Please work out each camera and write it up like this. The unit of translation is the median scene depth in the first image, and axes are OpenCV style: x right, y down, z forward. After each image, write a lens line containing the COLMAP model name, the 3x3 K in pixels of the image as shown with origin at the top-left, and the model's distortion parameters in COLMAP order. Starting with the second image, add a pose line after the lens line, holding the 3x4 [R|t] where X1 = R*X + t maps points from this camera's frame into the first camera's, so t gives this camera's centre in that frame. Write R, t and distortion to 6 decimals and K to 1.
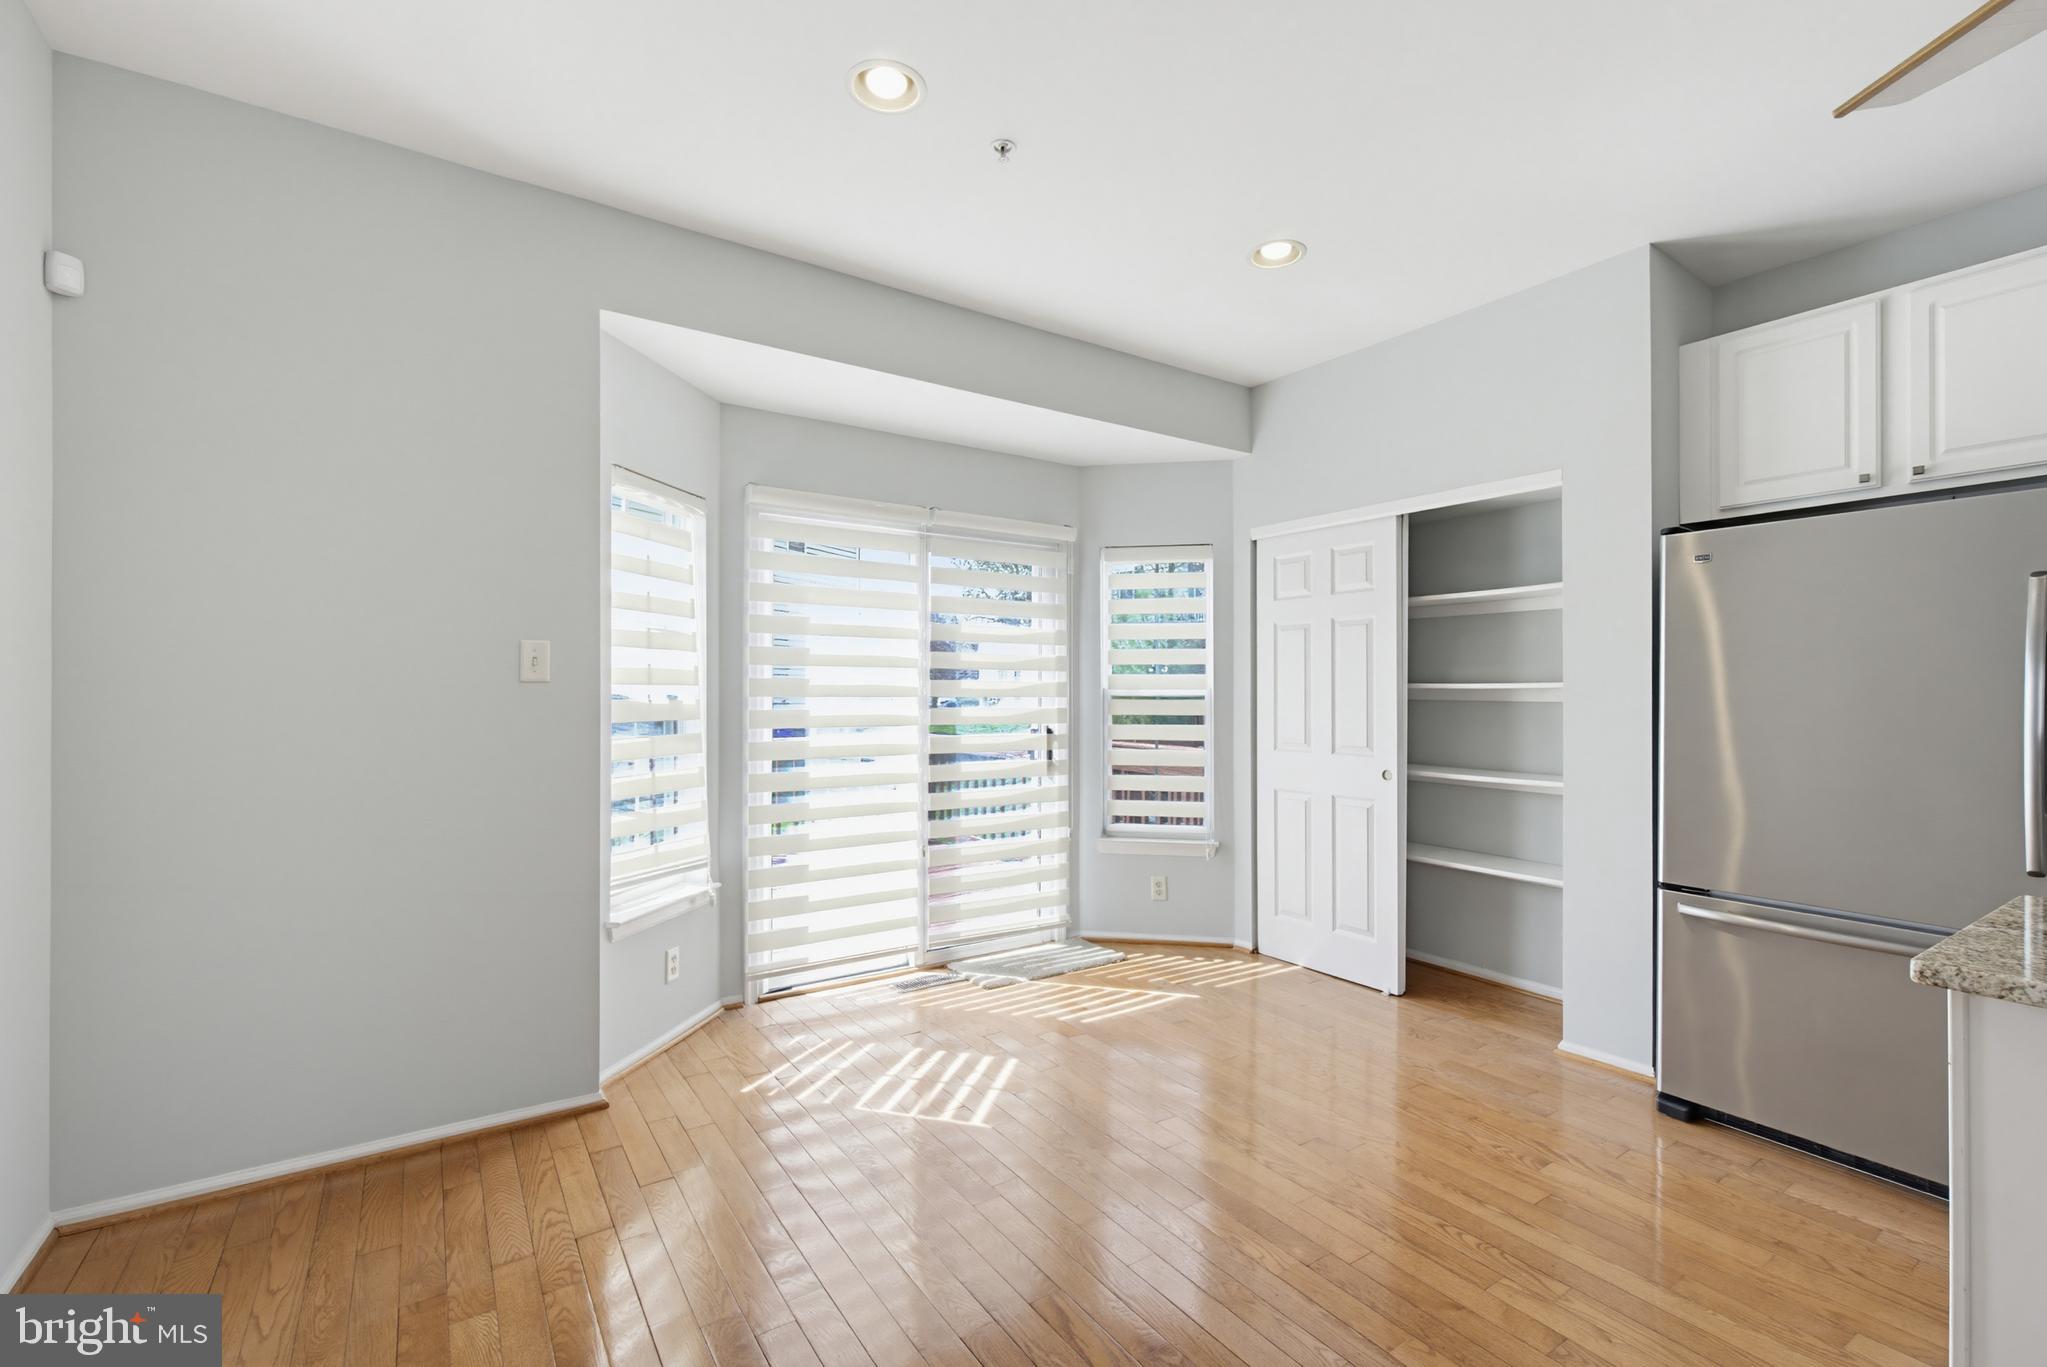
lens RADIAL K [[896.3, 0, 1036.8], [0, 896.3, 688.1], [0, 0, 1]] dist [-0.002663, -0.000122]
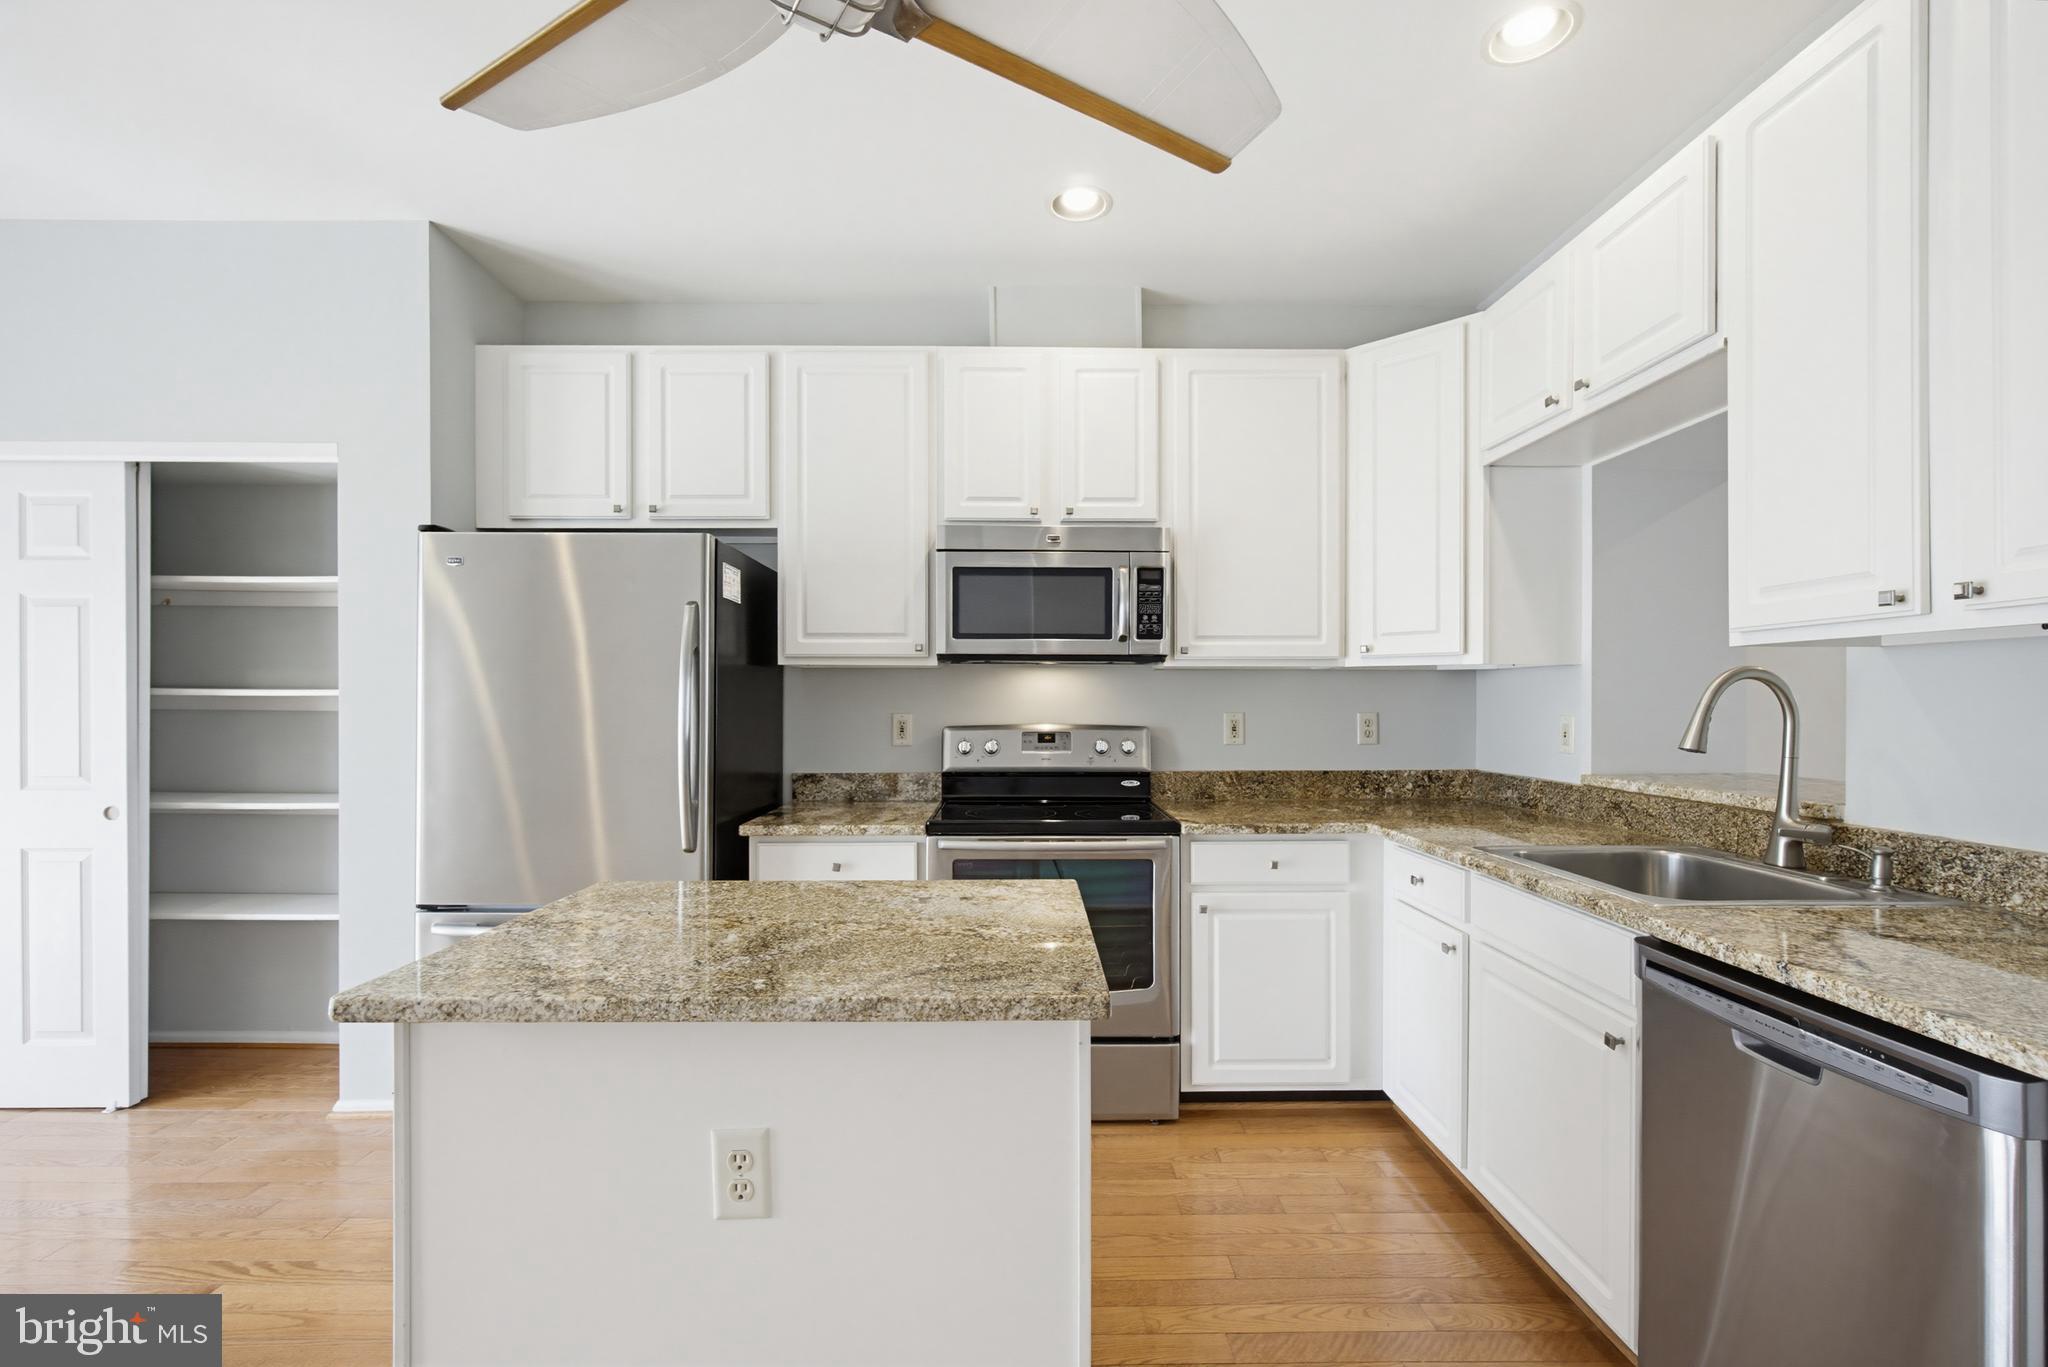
lens RADIAL K [[888.7, 0, 1021.5], [0, 888.7, 703.6], [0, 0, 1]] dist [-0.000593, 0.000178]
pose [[0.558030, -0.002704, 0.829816, 0.191645], [-0.004963, 0.999966, 0.006596, -0.001103], [-0.829806, -0.007799, 0.557998, -0.025547]]
